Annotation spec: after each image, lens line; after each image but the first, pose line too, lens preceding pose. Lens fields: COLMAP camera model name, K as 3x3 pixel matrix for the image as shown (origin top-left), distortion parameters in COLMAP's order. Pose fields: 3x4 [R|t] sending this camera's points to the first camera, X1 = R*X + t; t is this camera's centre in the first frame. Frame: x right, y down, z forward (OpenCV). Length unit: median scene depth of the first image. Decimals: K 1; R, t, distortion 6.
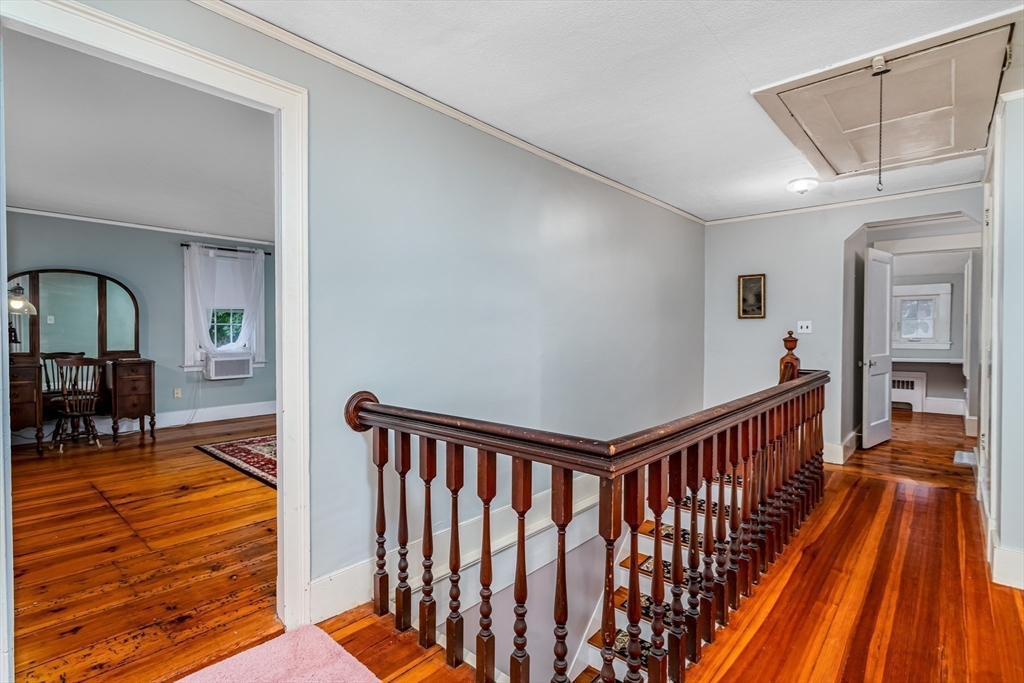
lens RADIAL K [[482.6, 0, 502.4], [0, 482.6, 337.9], [0, 0, 1]] dist [-0.005161, 0.001392]
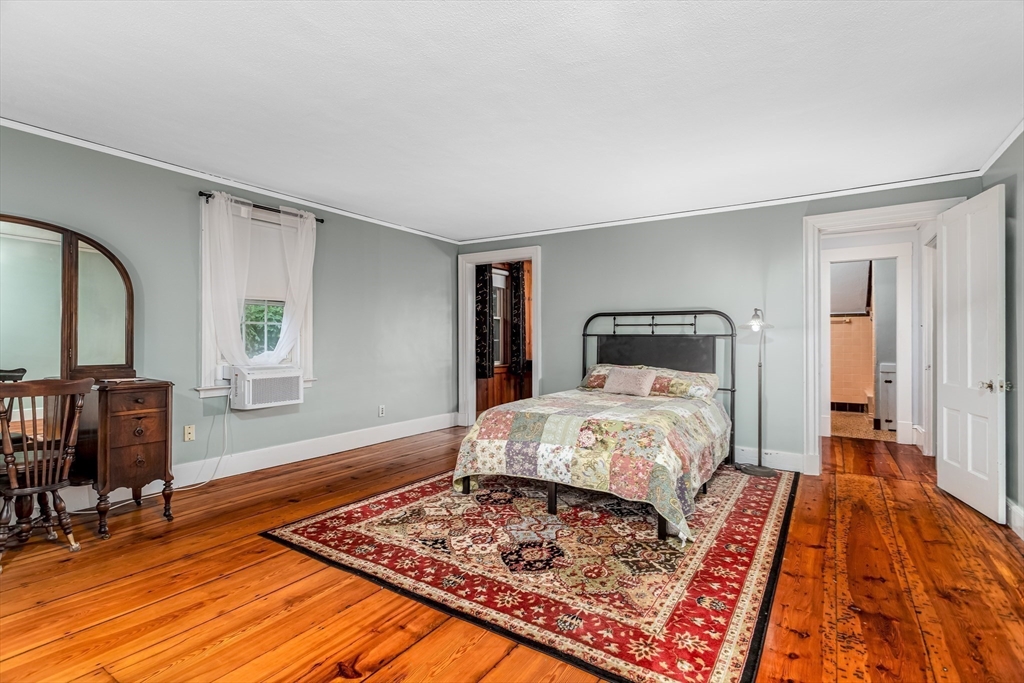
lens RADIAL K [[482.6, 0, 513.7], [0, 482.6, 340.6], [0, 0, 1]] dist [-0.005161, 0.001392]
pose [[0.989276, -0.000531, 0.146059, -0.393522], [0.002812, 0.999877, -0.015412, 0.007625], [-0.146032, 0.015658, 0.989156, 0.362726]]
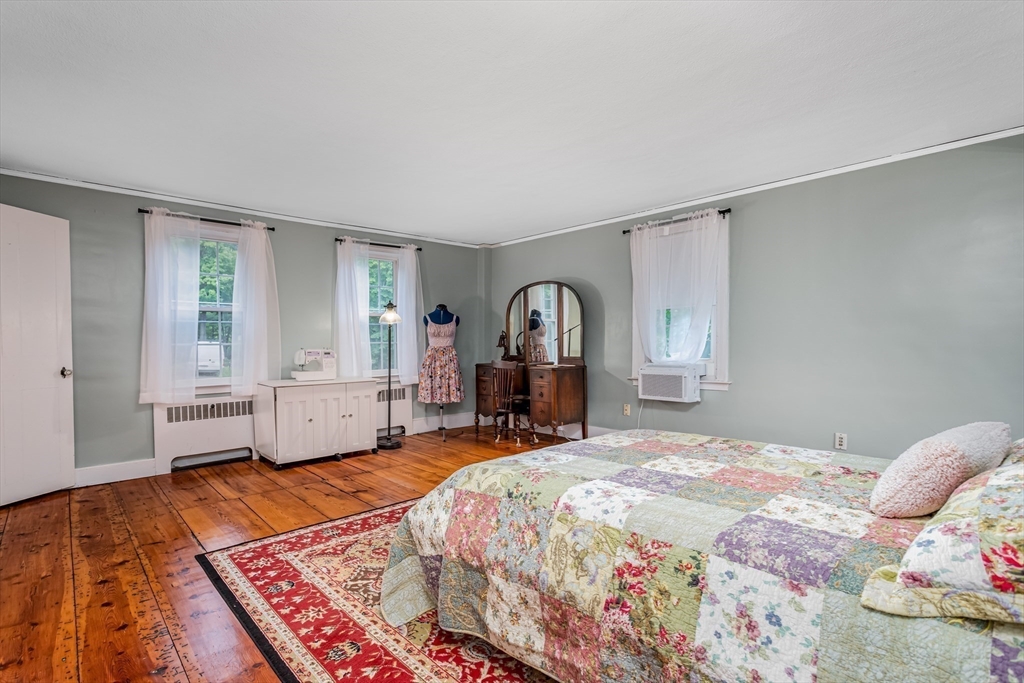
lens RADIAL K [[482.6, 0, 497.7], [0, 482.6, 346.1], [0, 0, 1]] dist [-0.005161, 0.001392]
pose [[-0.089087, 0.009520, -0.995978, 0.216486], [-0.008938, 0.999906, 0.010357, -0.004297], [0.995984, 0.009825, -0.088994, 0.945203]]
